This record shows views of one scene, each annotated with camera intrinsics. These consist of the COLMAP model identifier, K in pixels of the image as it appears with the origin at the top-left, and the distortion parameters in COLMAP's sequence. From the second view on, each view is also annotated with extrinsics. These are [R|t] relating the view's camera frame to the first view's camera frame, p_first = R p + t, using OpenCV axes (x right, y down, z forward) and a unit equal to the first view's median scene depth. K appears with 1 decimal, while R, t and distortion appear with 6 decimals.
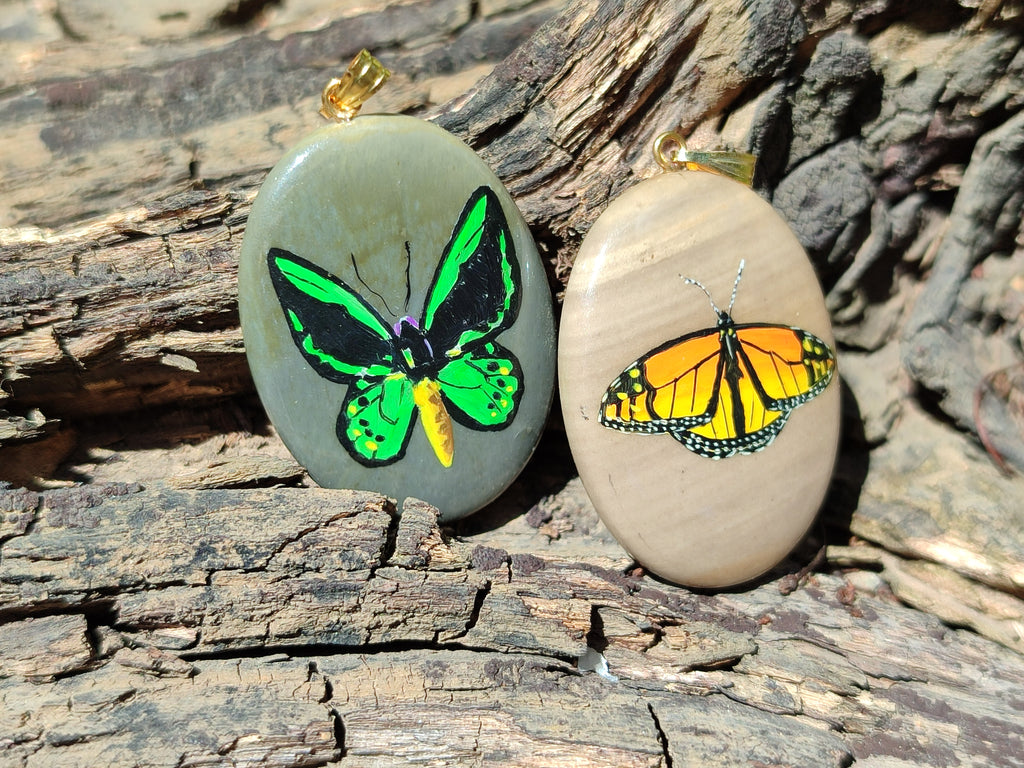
lens RADIAL K [[1549.6, 0, 509.7], [0, 1549.6, 372.9], [0, 0, 1]] dist [0.185378, 0.000000]
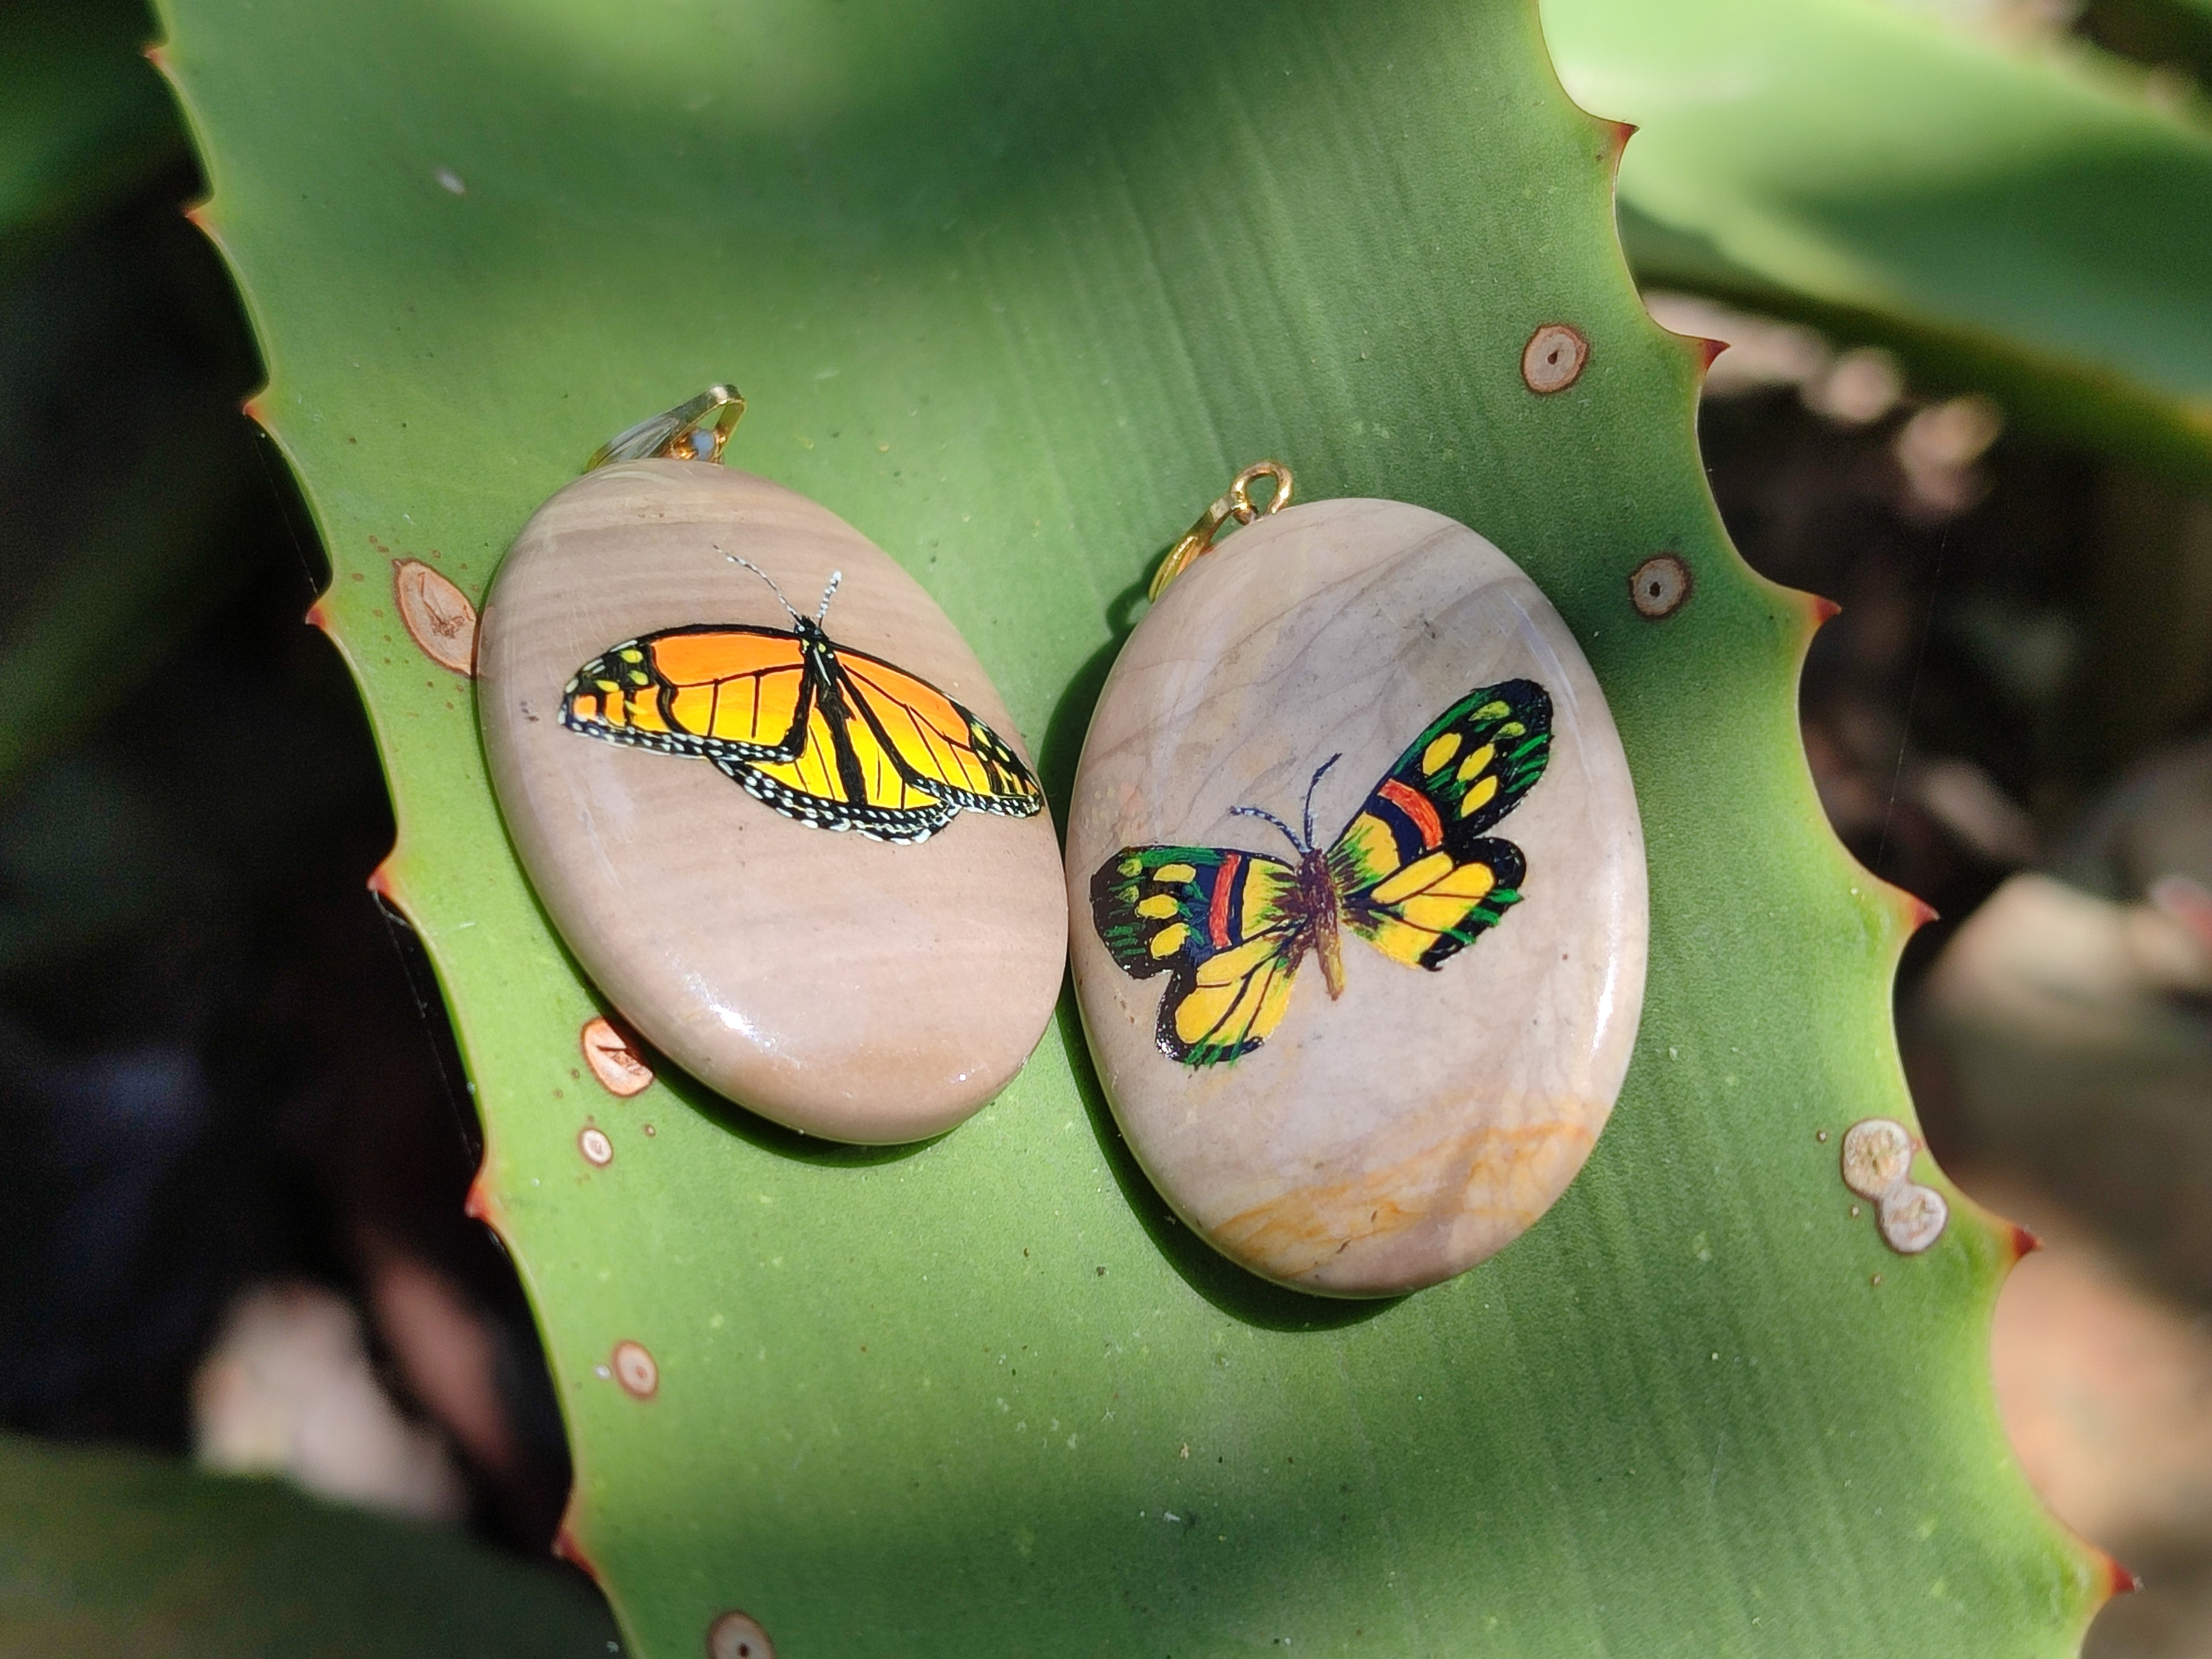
lens RADIAL K [[3347.3, 0, 1114.5], [0, 3347.3, 846.2], [0, 0, 1]] dist [0.185378, 0.000000]
pose [[0.983917, 0.004695, 0.178564, 0.039741], [0.122544, 0.709573, -0.693894, 0.799922], [-0.129962, 0.704616, 0.697586, 0.263839]]
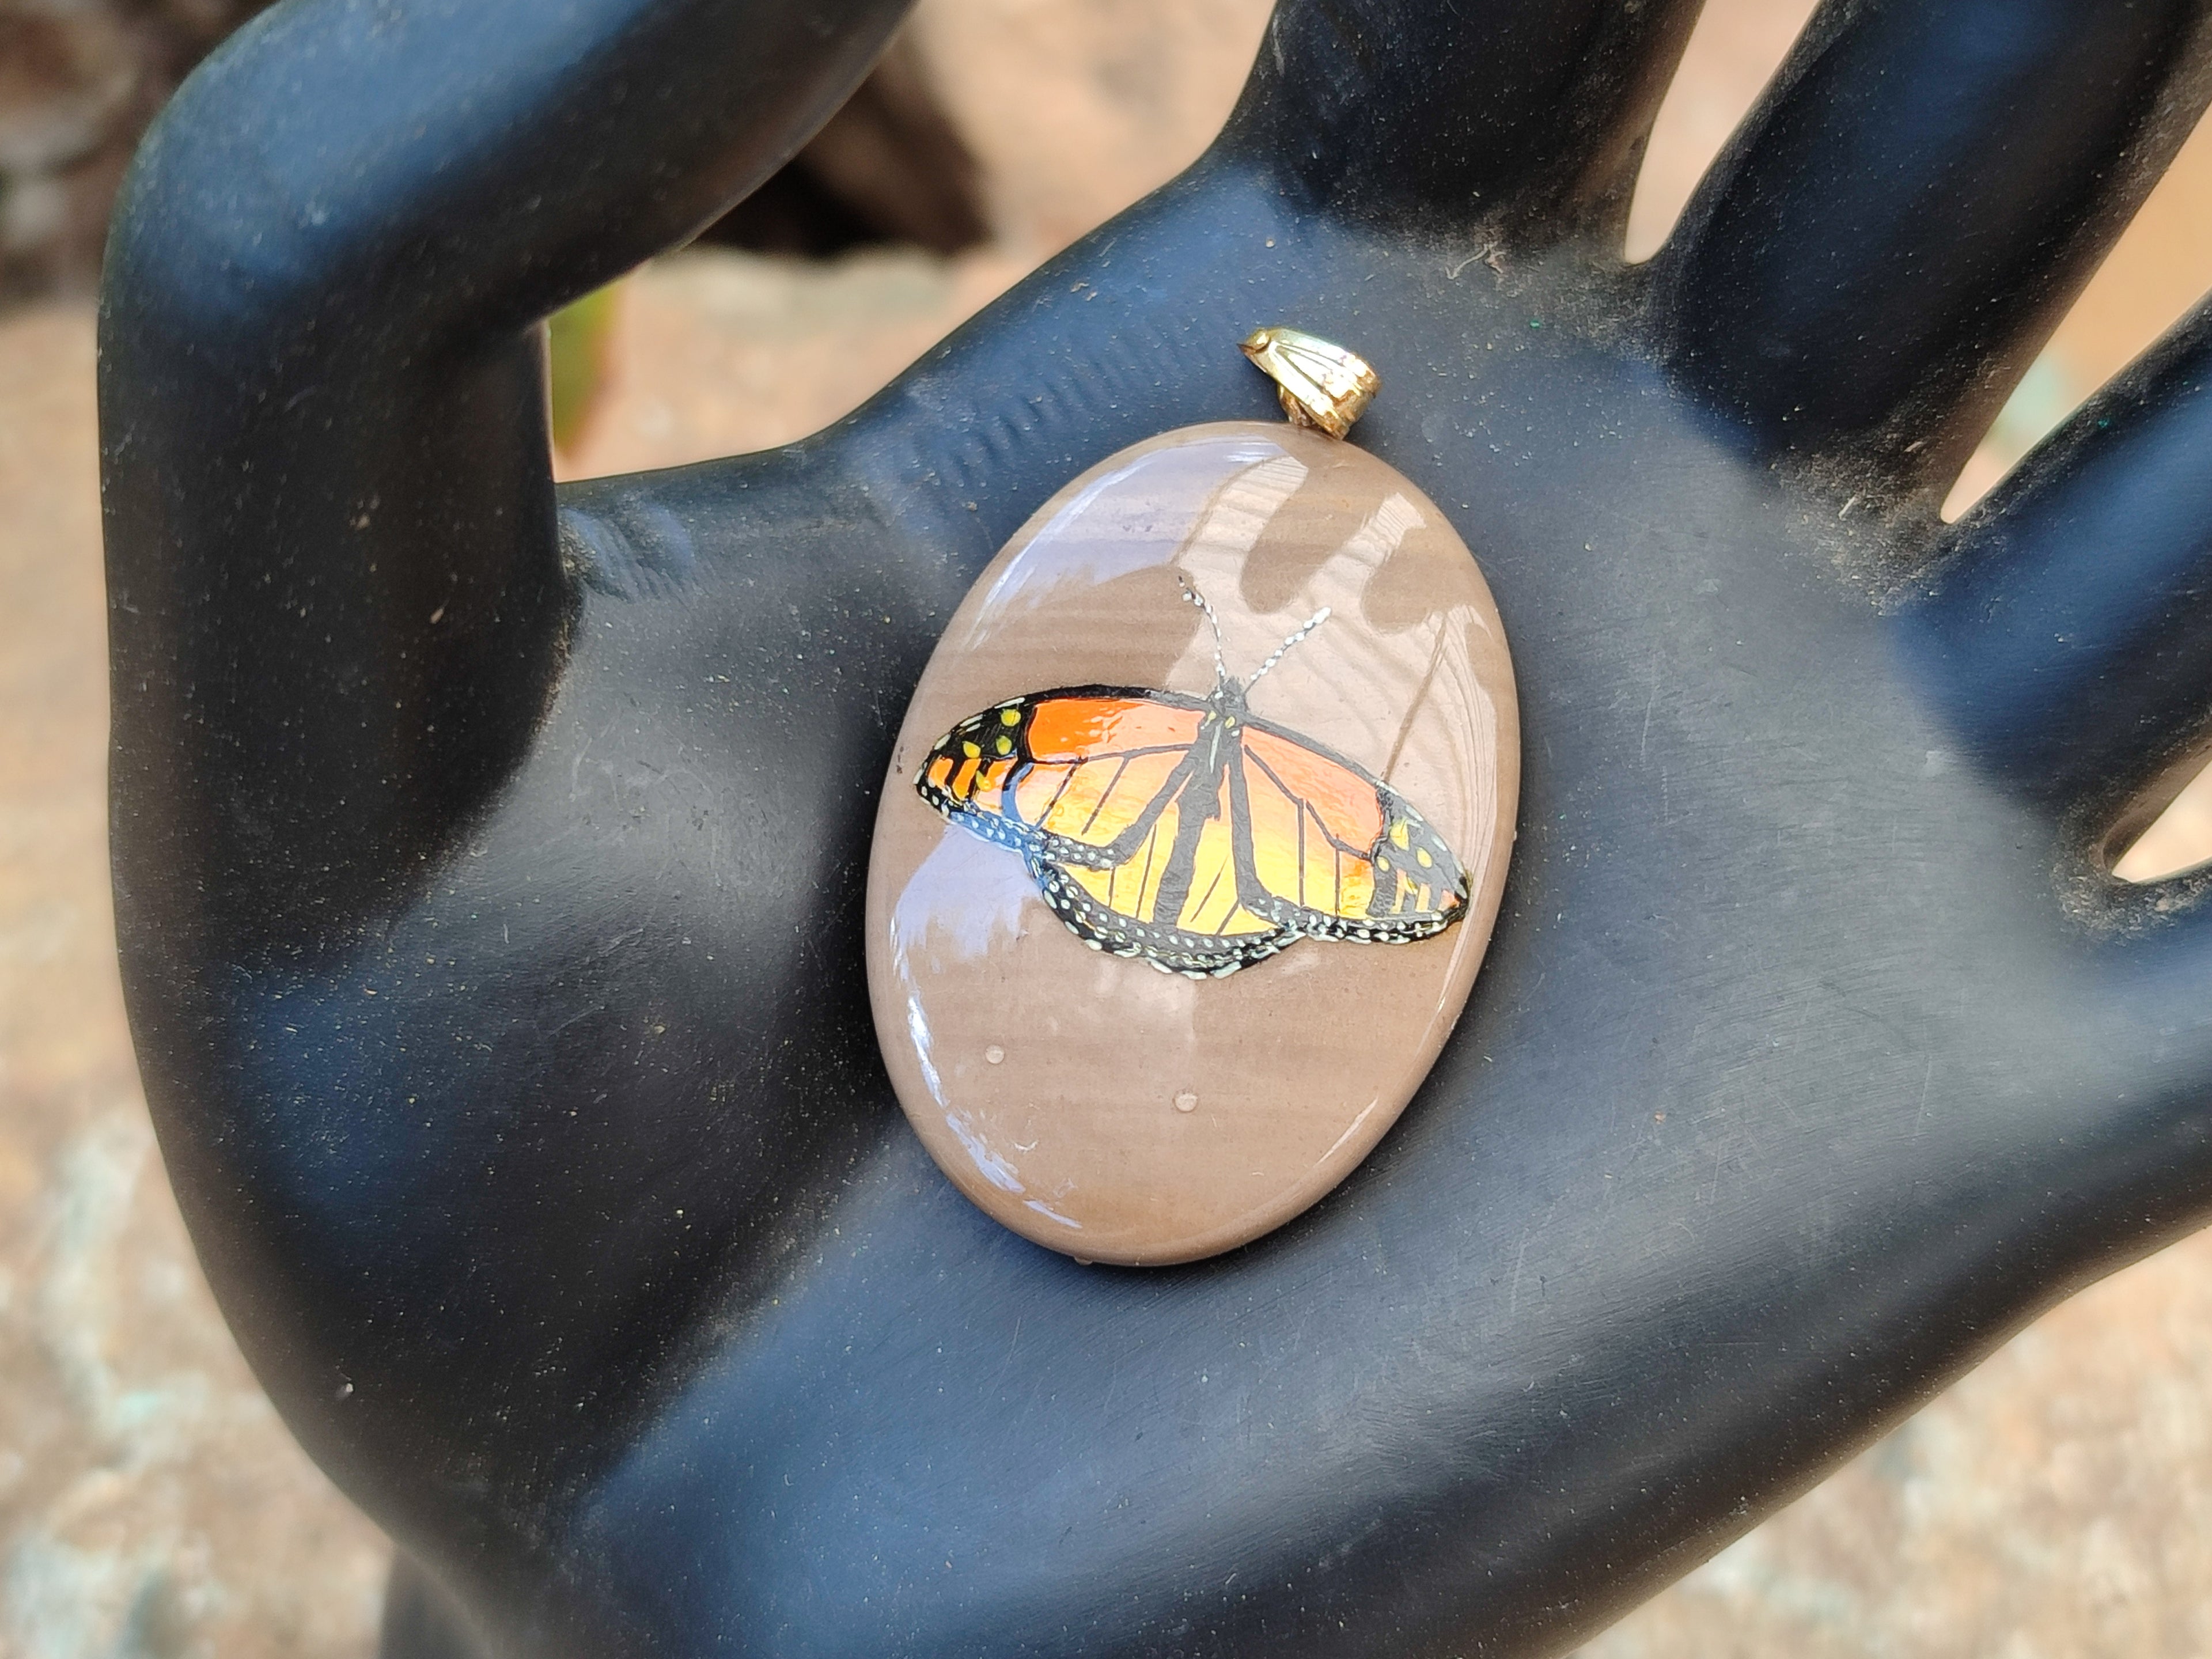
lens RADIAL K [[3347.3, 0, 1104.8], [0, 3347.3, 827.7], [0, 0, 1]] dist [0.185378, 0.000000]
pose [[0.777239, 0.295843, -0.555316, 0.703577], [-0.447422, 0.880399, -0.157196, 0.184976], [0.442395, 0.370640, 0.816648, 0.140973]]
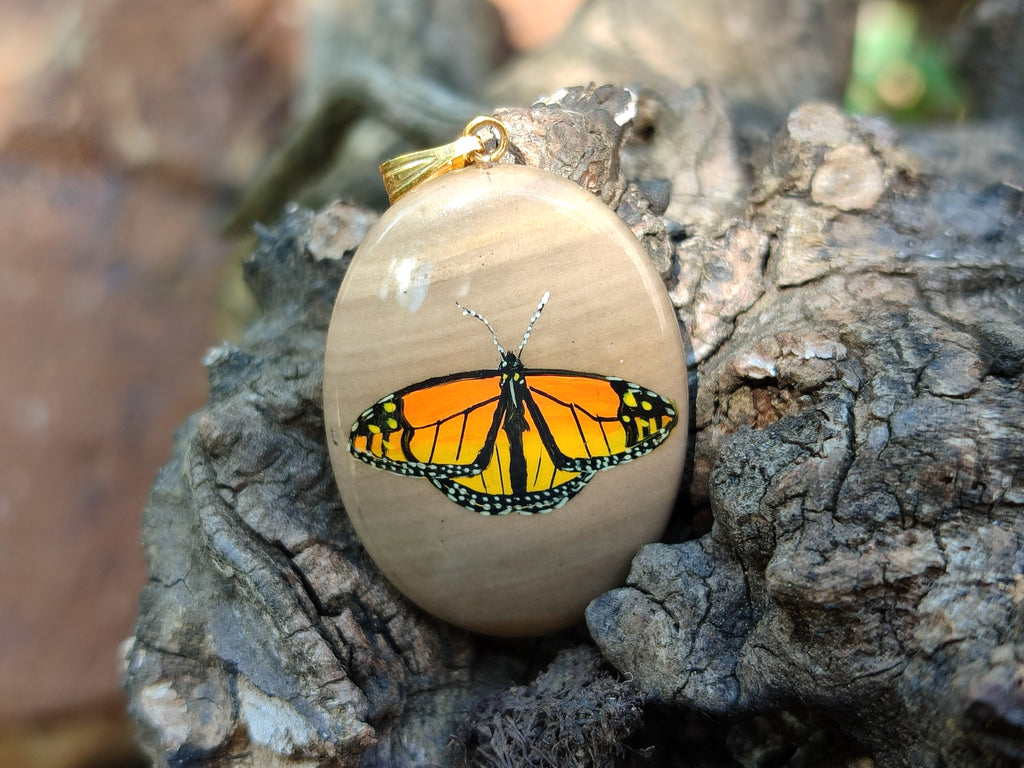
lens RADIAL K [[1549.6, 0, 511.5], [0, 1549.6, 383.8], [0, 0, 1]] dist [0.185378, 0.000000]
pose [[0.921737, 0.216143, -0.321999, 0.404896], [-0.114879, 0.945197, 0.305622, -0.273678], [0.370410, -0.244712, 0.896054, 0.264470]]
